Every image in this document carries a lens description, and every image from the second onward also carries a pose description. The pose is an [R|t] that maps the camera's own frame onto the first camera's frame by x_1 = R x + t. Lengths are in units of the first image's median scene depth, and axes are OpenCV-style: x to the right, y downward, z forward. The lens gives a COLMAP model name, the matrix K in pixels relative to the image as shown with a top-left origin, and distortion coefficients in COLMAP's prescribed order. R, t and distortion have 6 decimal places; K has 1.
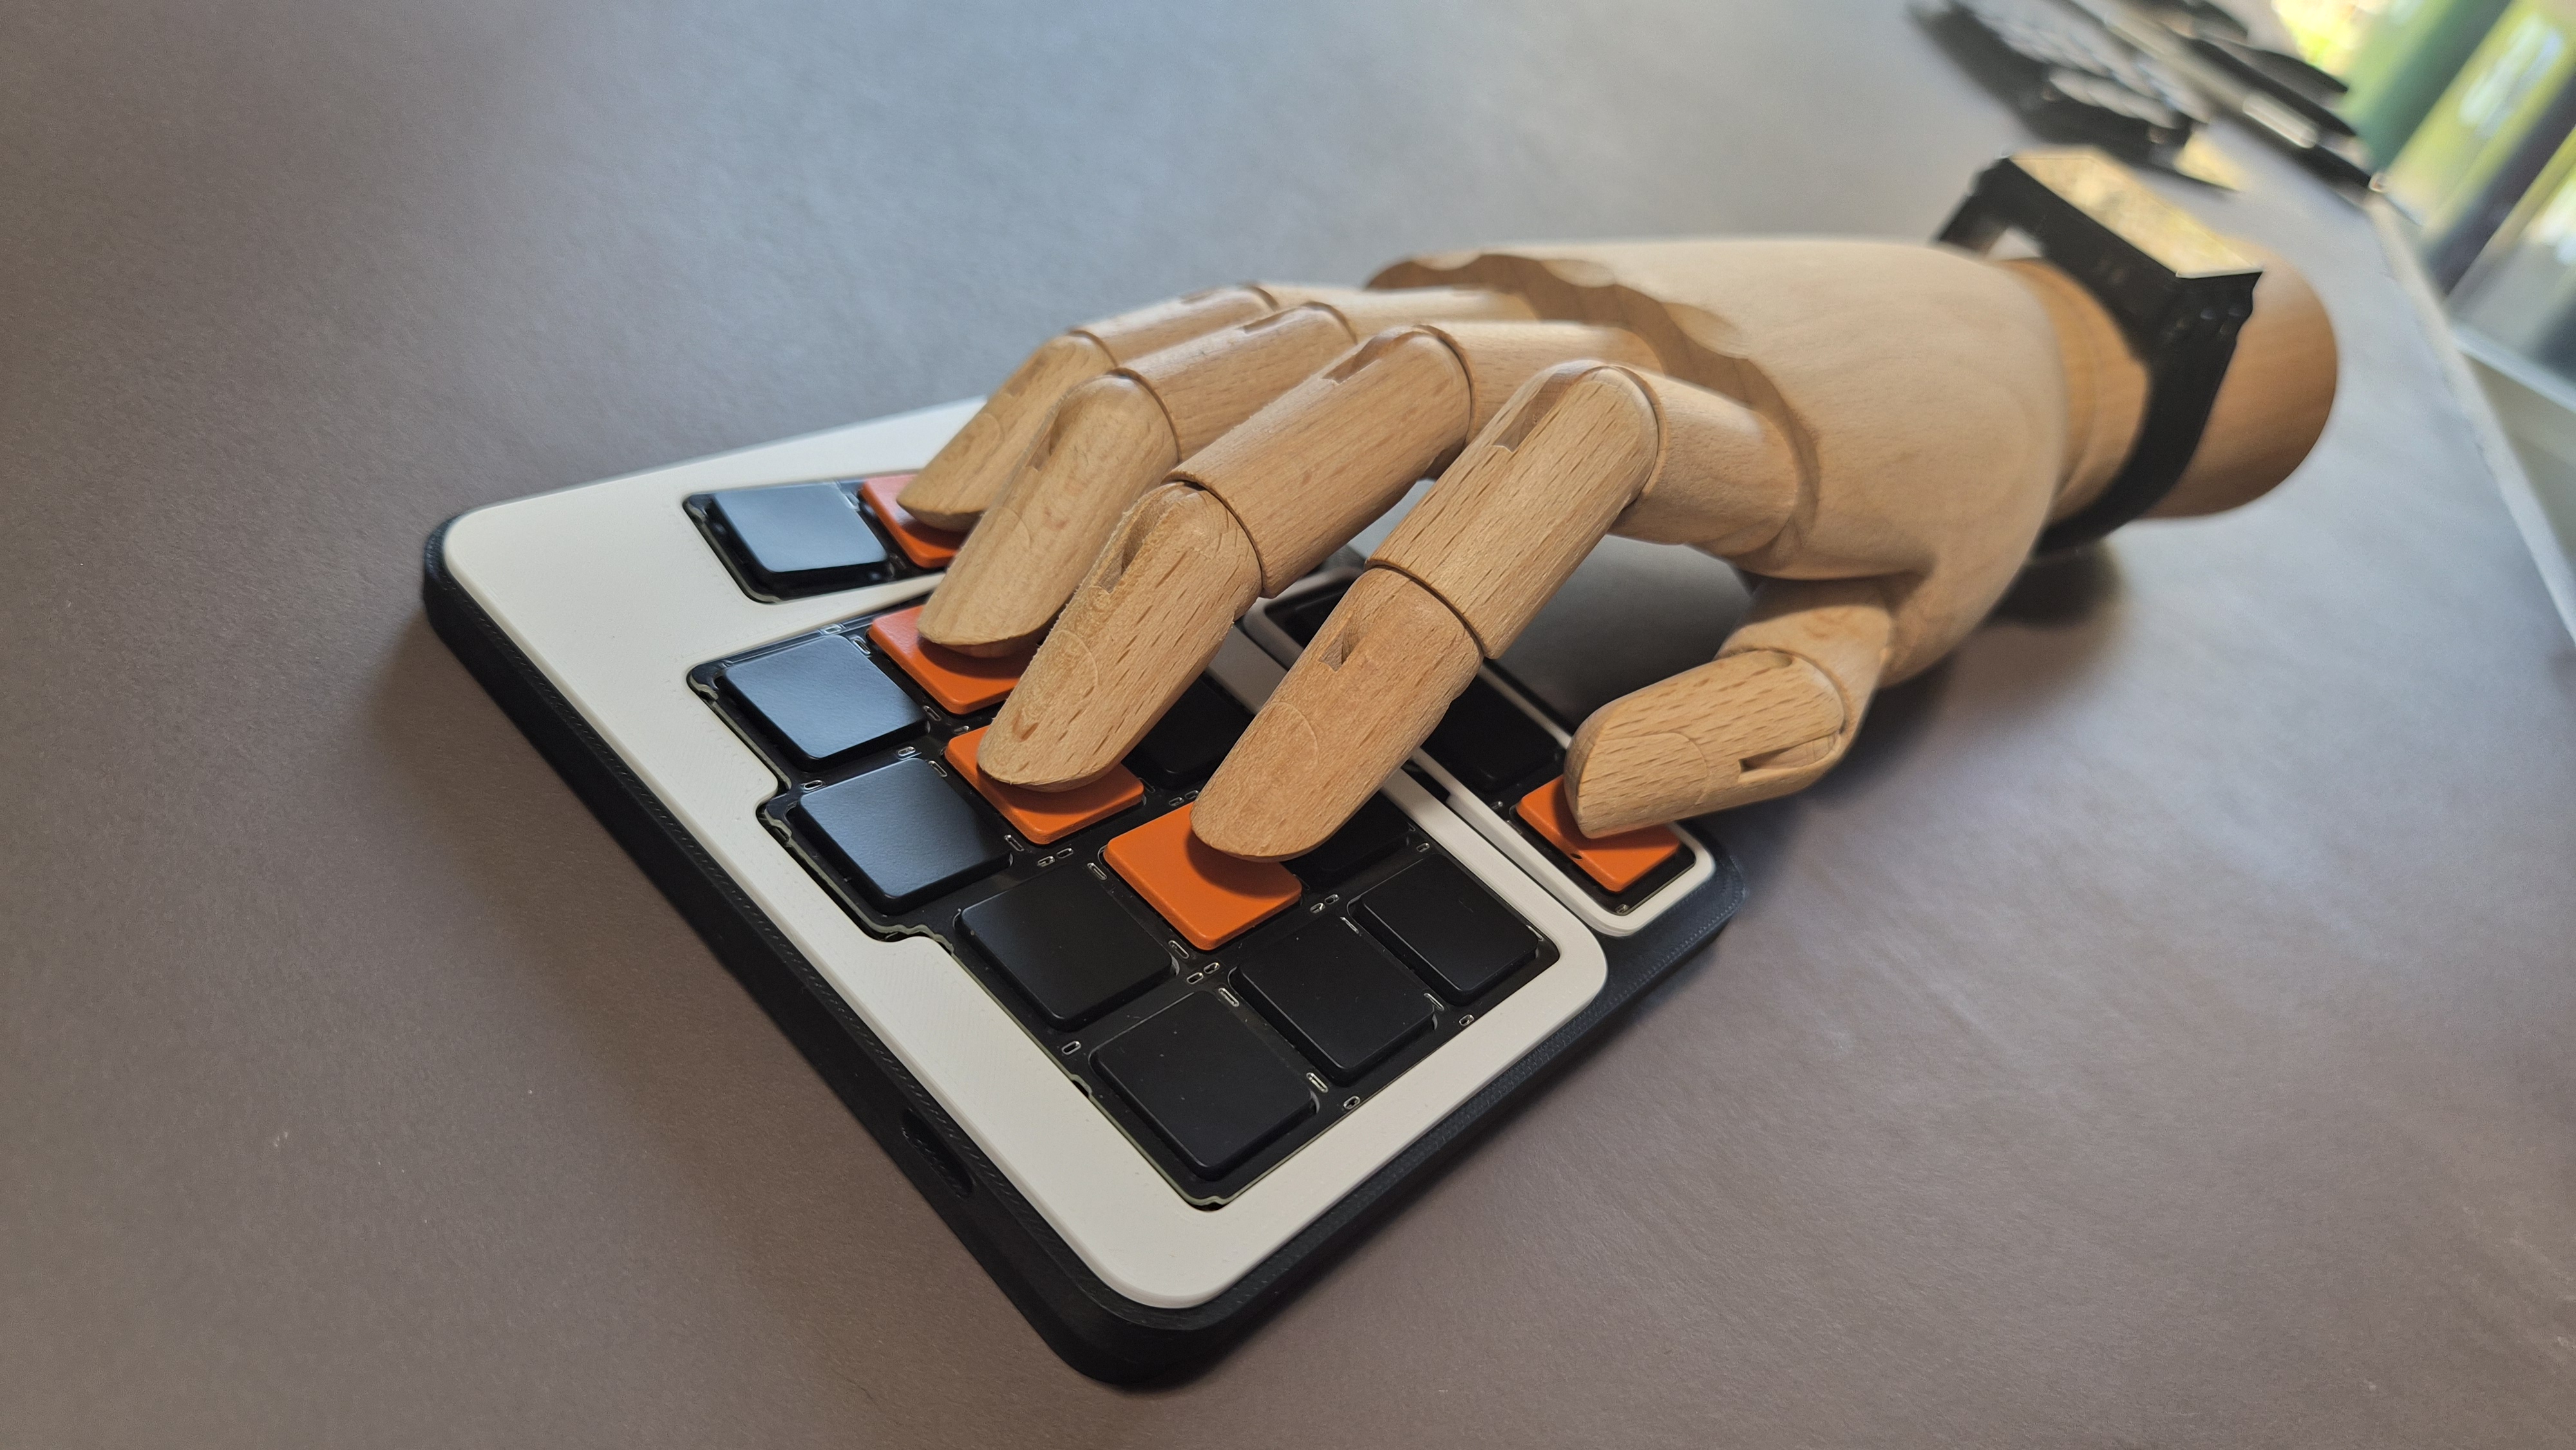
lens RADIAL K [[1865.2, 0, 1271.6], [0, 1865.2, 715.2], [0, 0, 1]] dist [0.001693, -0.001576]
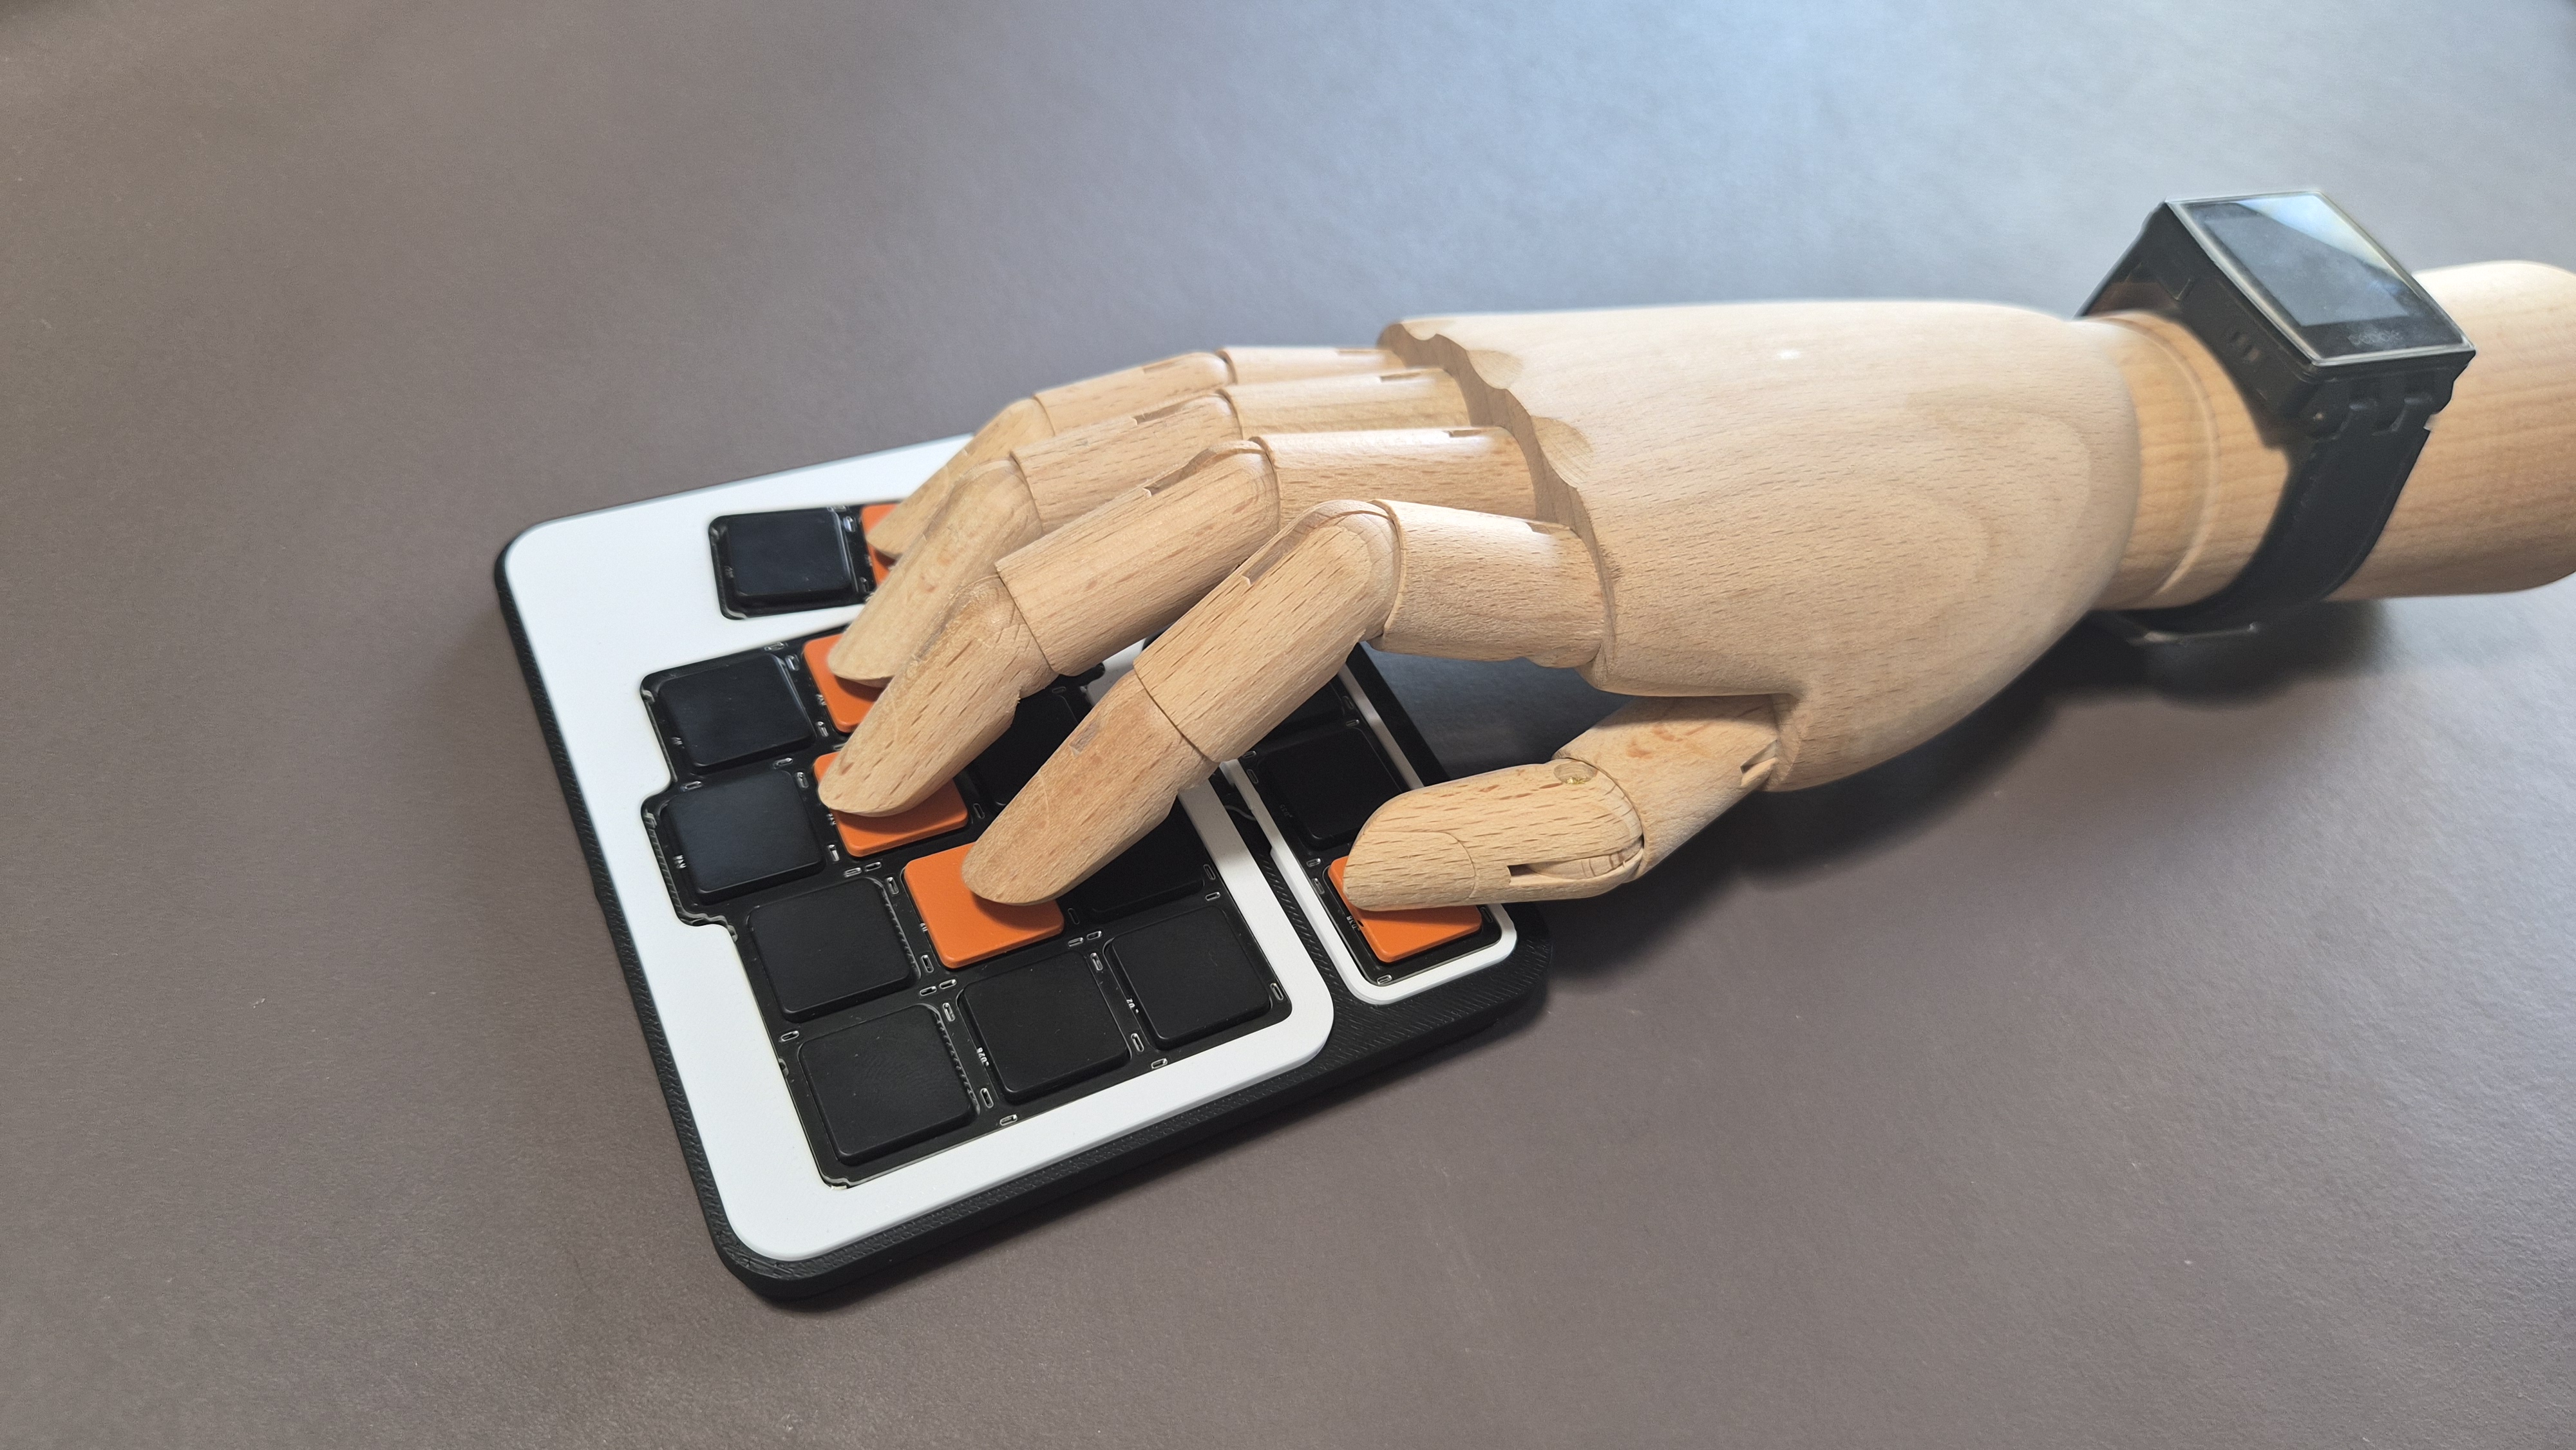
lens RADIAL K [[1865.2, 0, 1271.6], [0, 1865.2, 715.2], [0, 0, 1]] dist [0.001693, -0.001576]
pose [[0.926996, 0.145418, -0.345735, 0.524273], [-0.100059, 0.984256, 0.145702, -0.221895], [0.361479, -0.100471, 0.926951, -0.043581]]
